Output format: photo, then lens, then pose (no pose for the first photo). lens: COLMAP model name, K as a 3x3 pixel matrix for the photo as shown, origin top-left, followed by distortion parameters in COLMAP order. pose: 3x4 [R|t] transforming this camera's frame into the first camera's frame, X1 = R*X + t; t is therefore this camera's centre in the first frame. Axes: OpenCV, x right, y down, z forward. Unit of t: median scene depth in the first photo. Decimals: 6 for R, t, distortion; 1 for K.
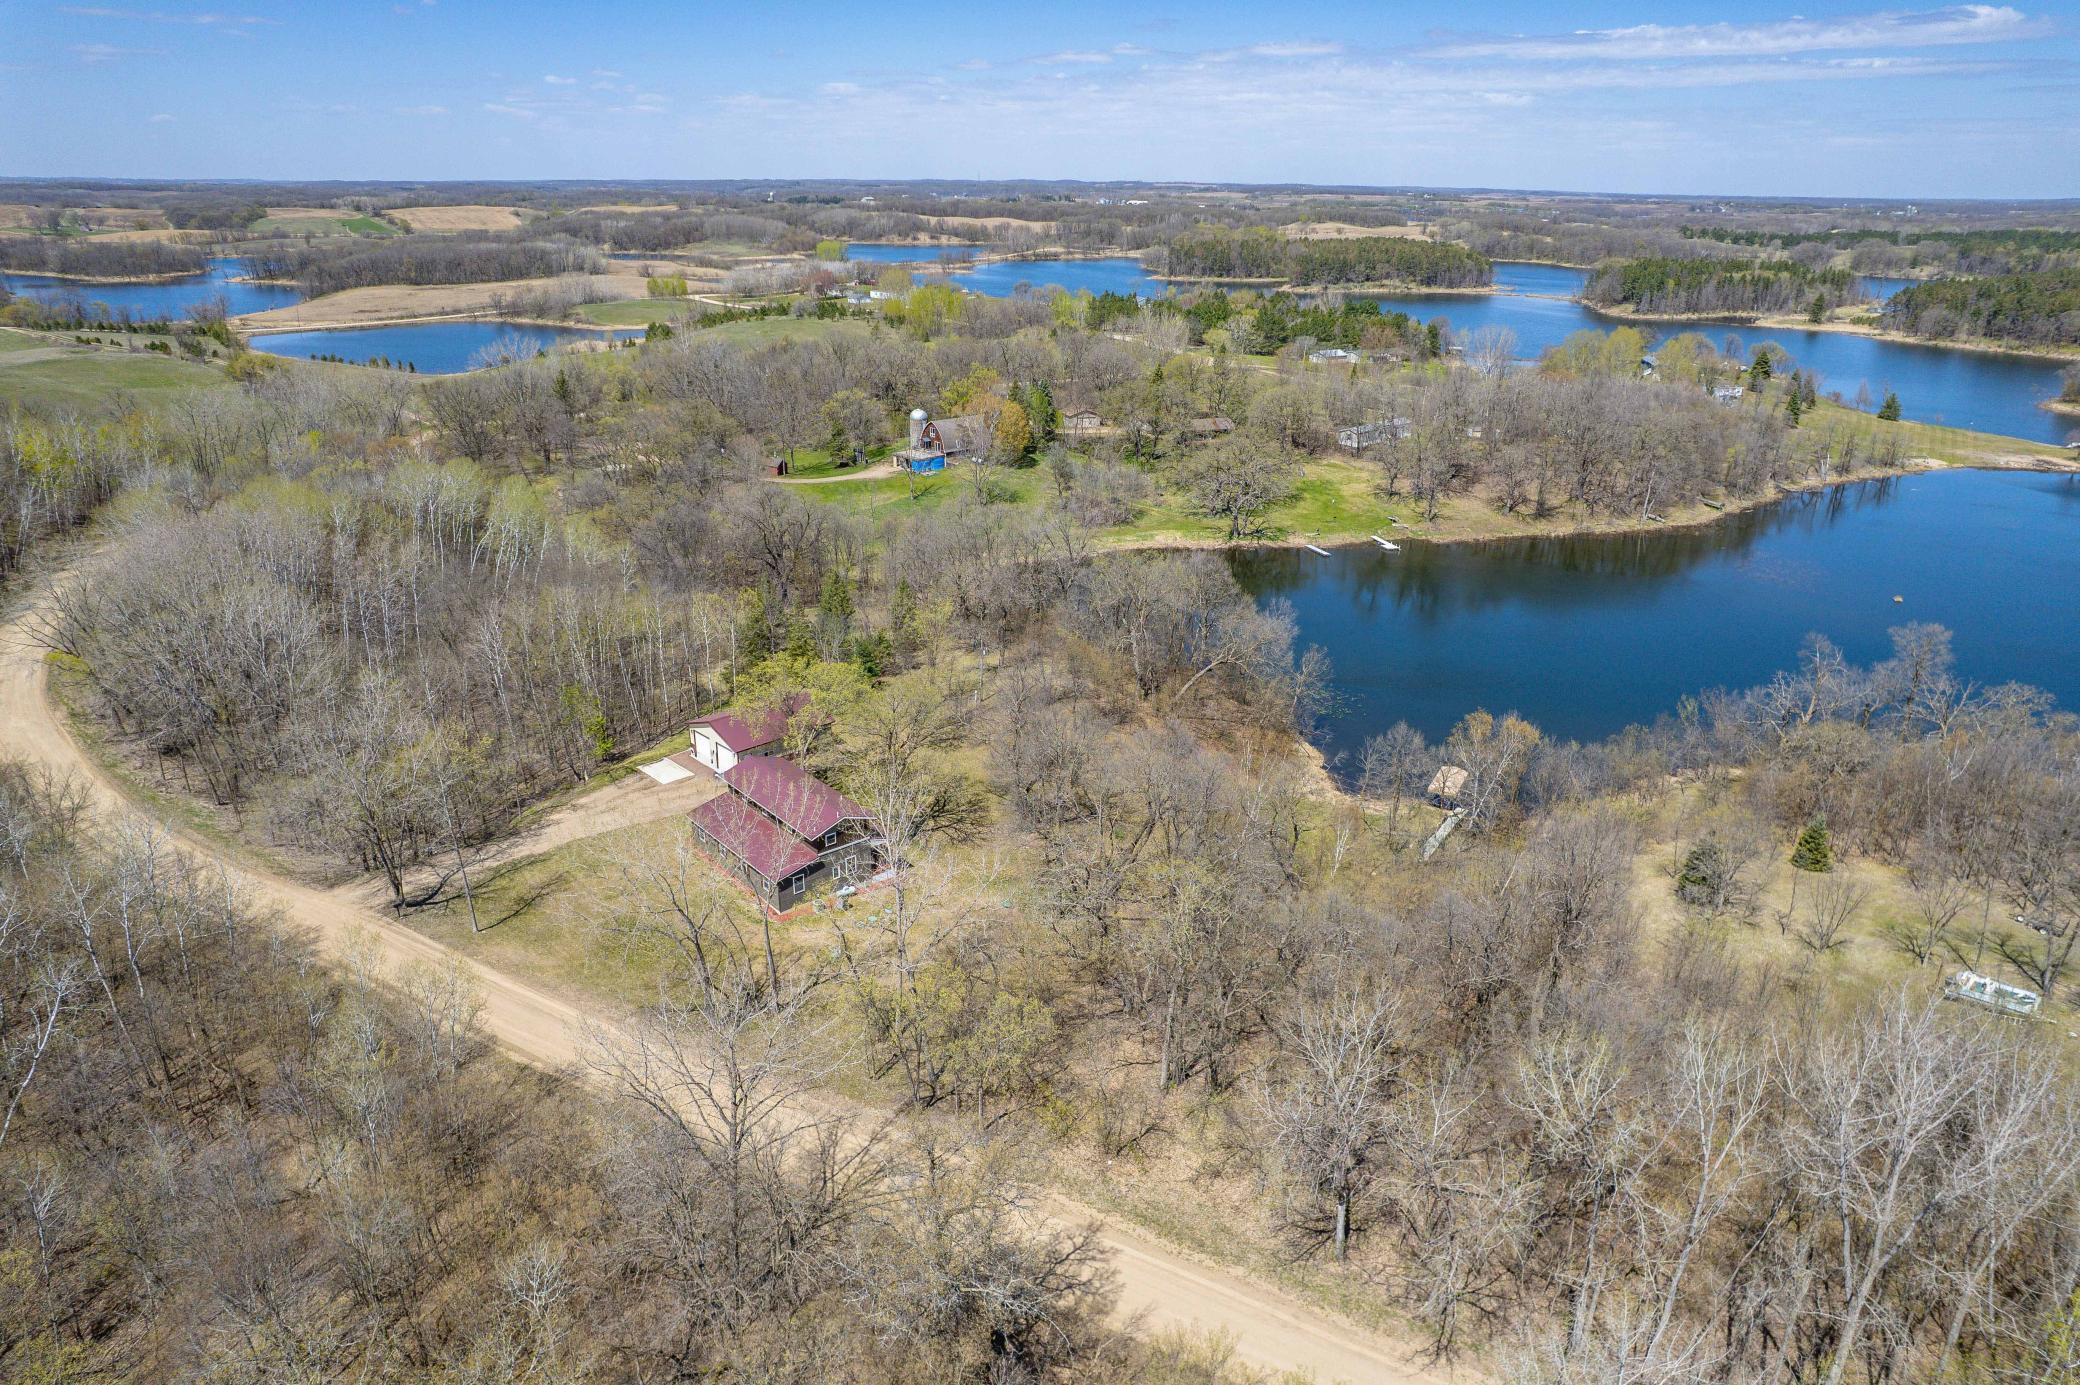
lens RADIAL K [[1329.1, 0, 1045.2], [0, 1329.1, 699.5], [0, 0, 1]] dist [-0.087271, 0.073867]
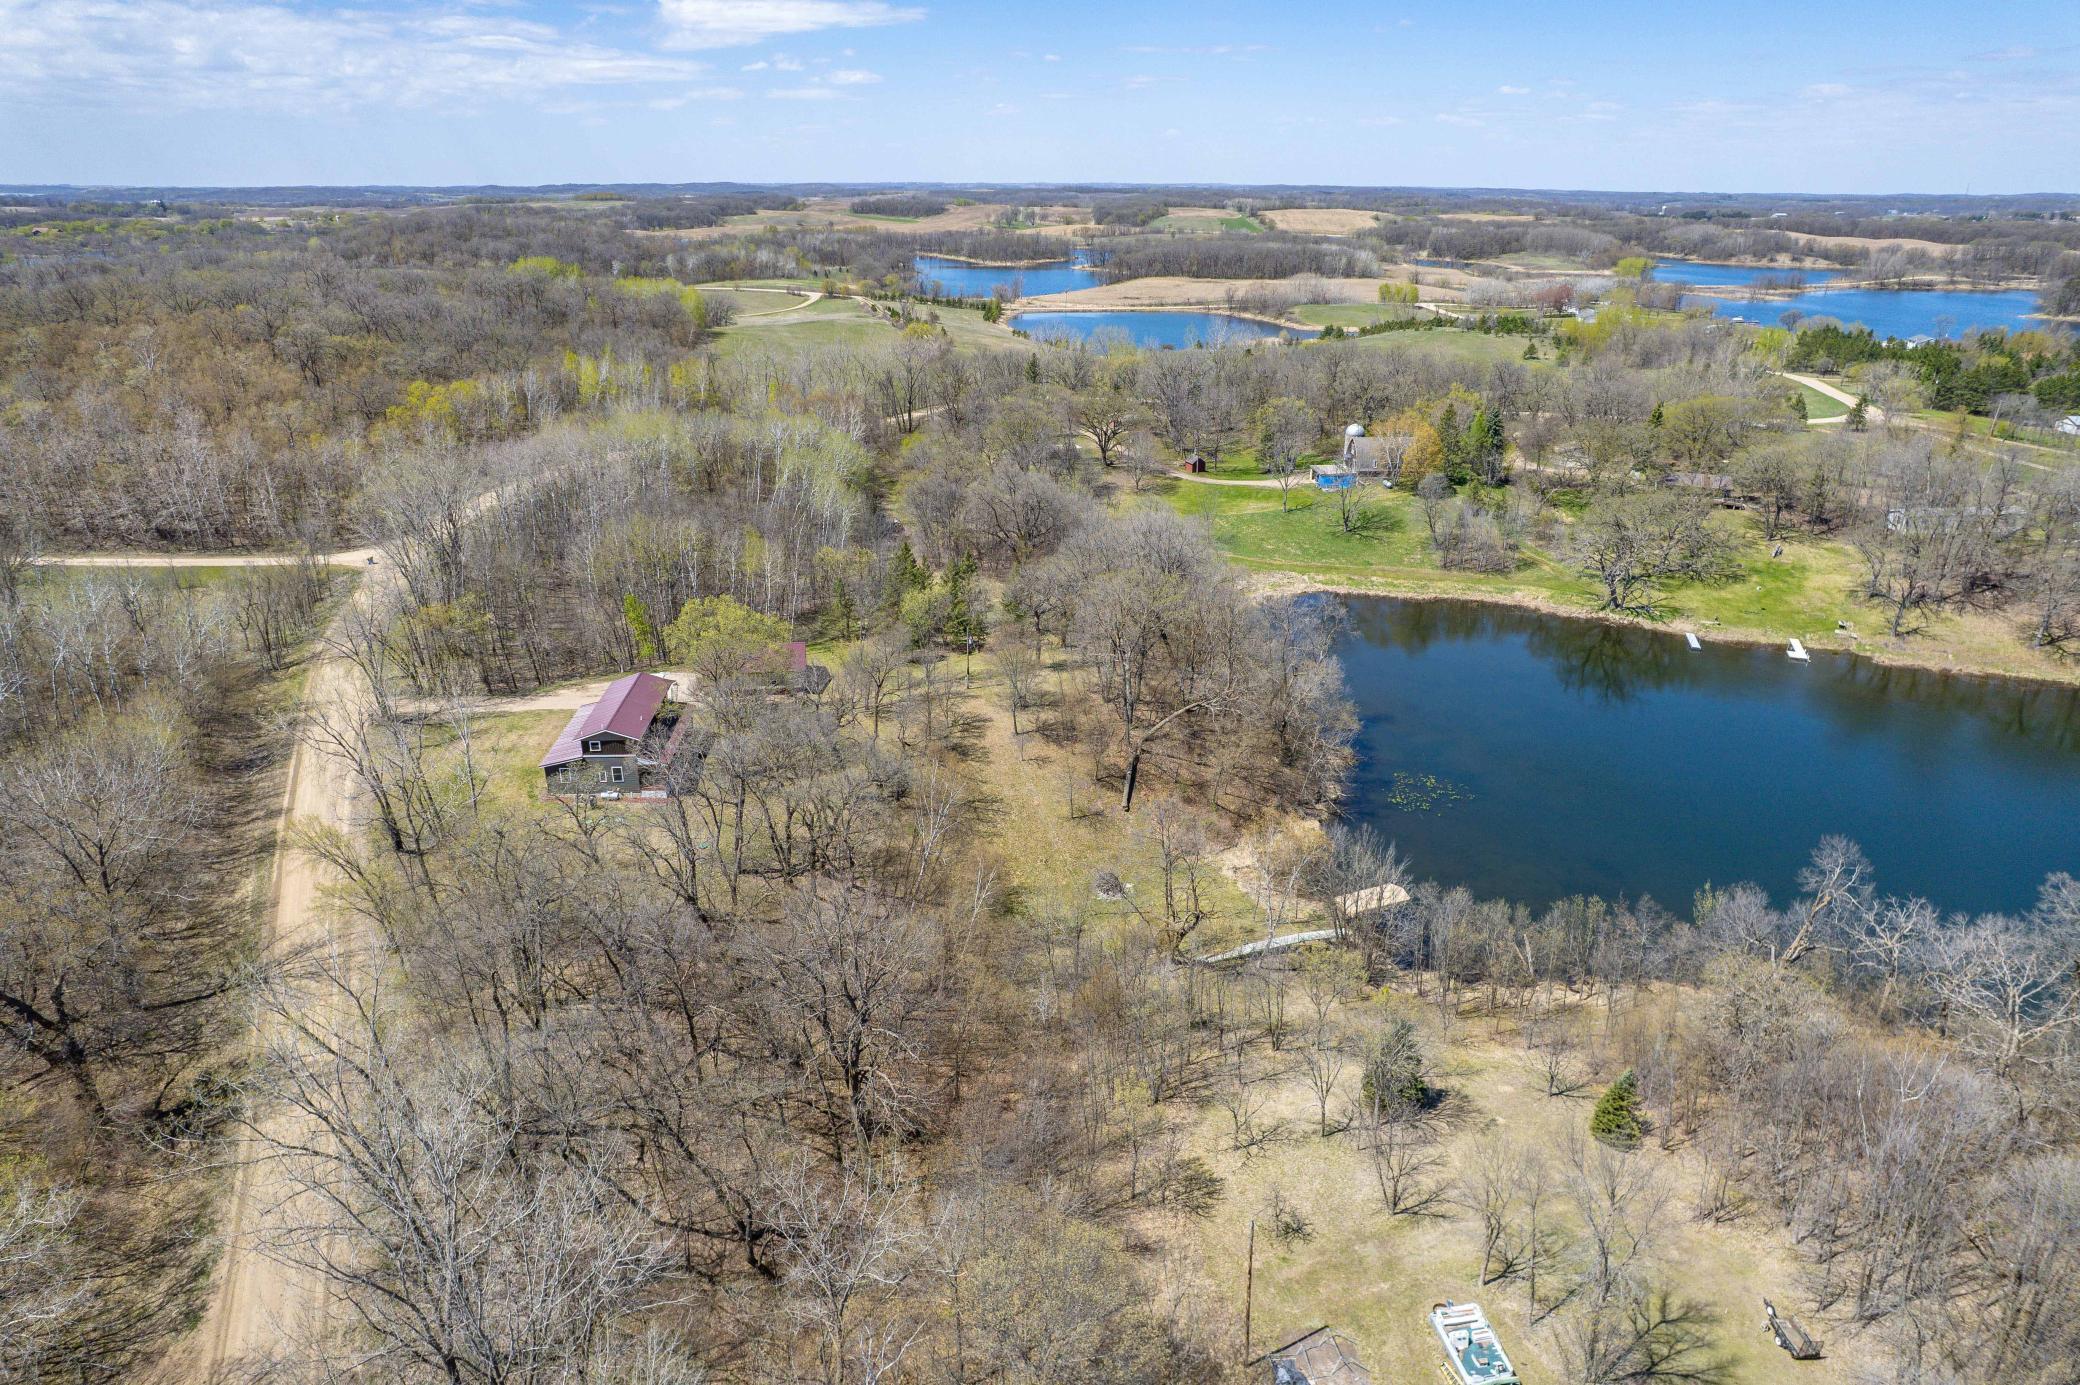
lens RADIAL K [[1329.1, 0, 1045.2], [0, 1329.1, 699.5], [0, 0, 1]] dist [-0.087271, 0.073867]
pose [[0.797858, 0.215344, -0.563071, 0.109720], [-0.218865, 0.973765, 0.062285, -0.012756], [0.561712, 0.073542, 0.824058, 0.036181]]
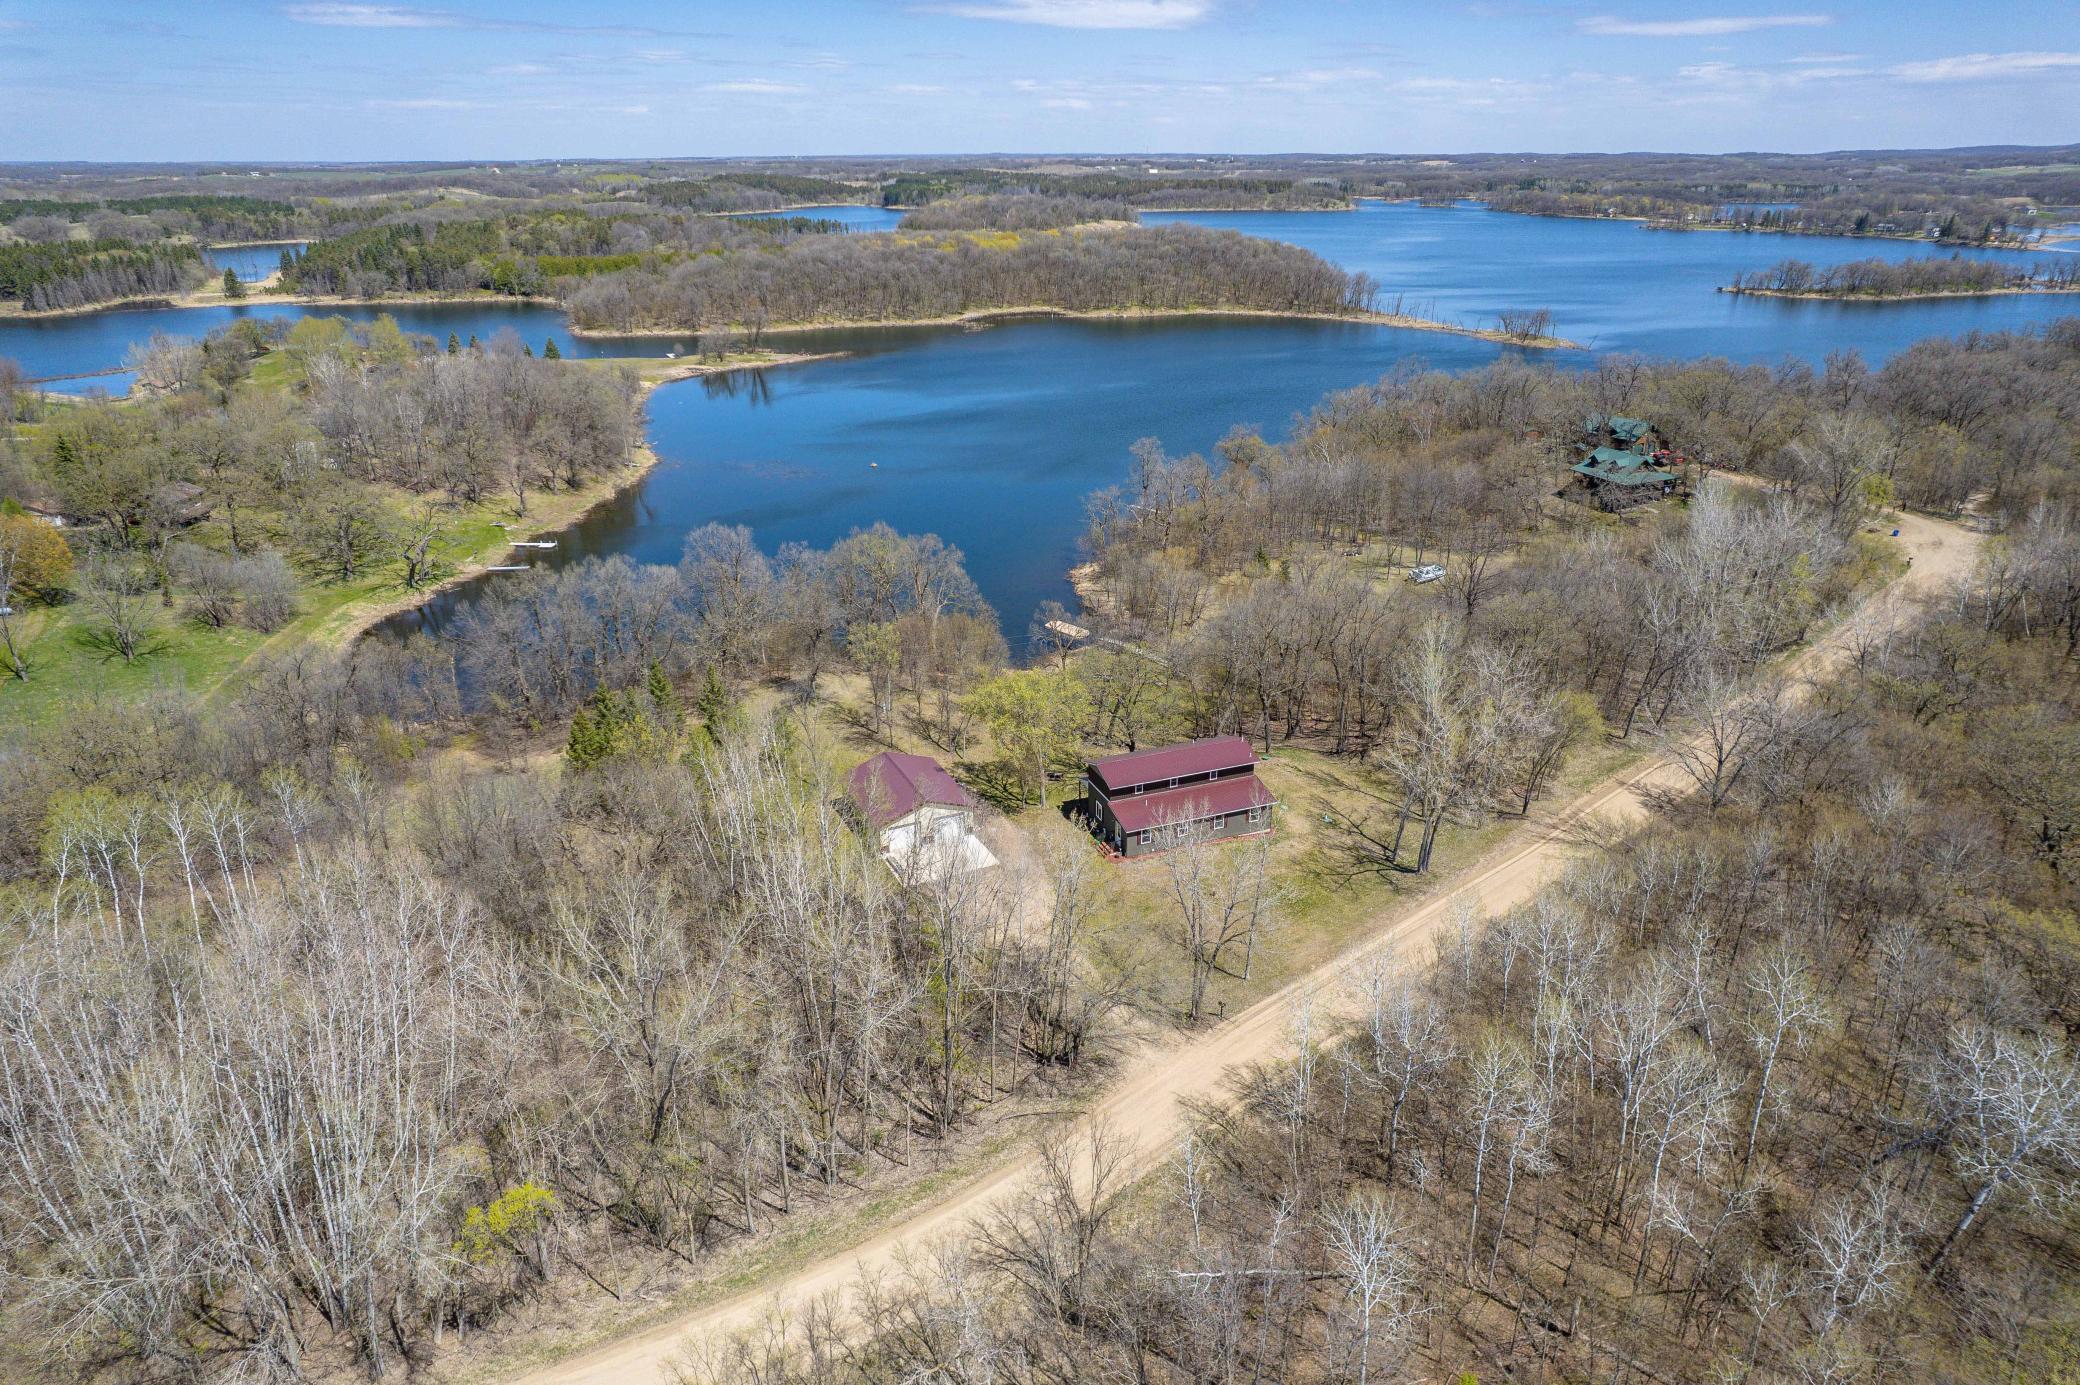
lens RADIAL K [[1329.1, 0, 1045.2], [0, 1329.1, 699.5], [0, 0, 1]] dist [-0.087271, 0.073867]
pose [[0.308399, -0.372495, 0.875293, -0.168261], [0.350058, 0.900015, 0.259678, -0.042952], [-0.884505, 0.226319, 0.407959, 0.089789]]
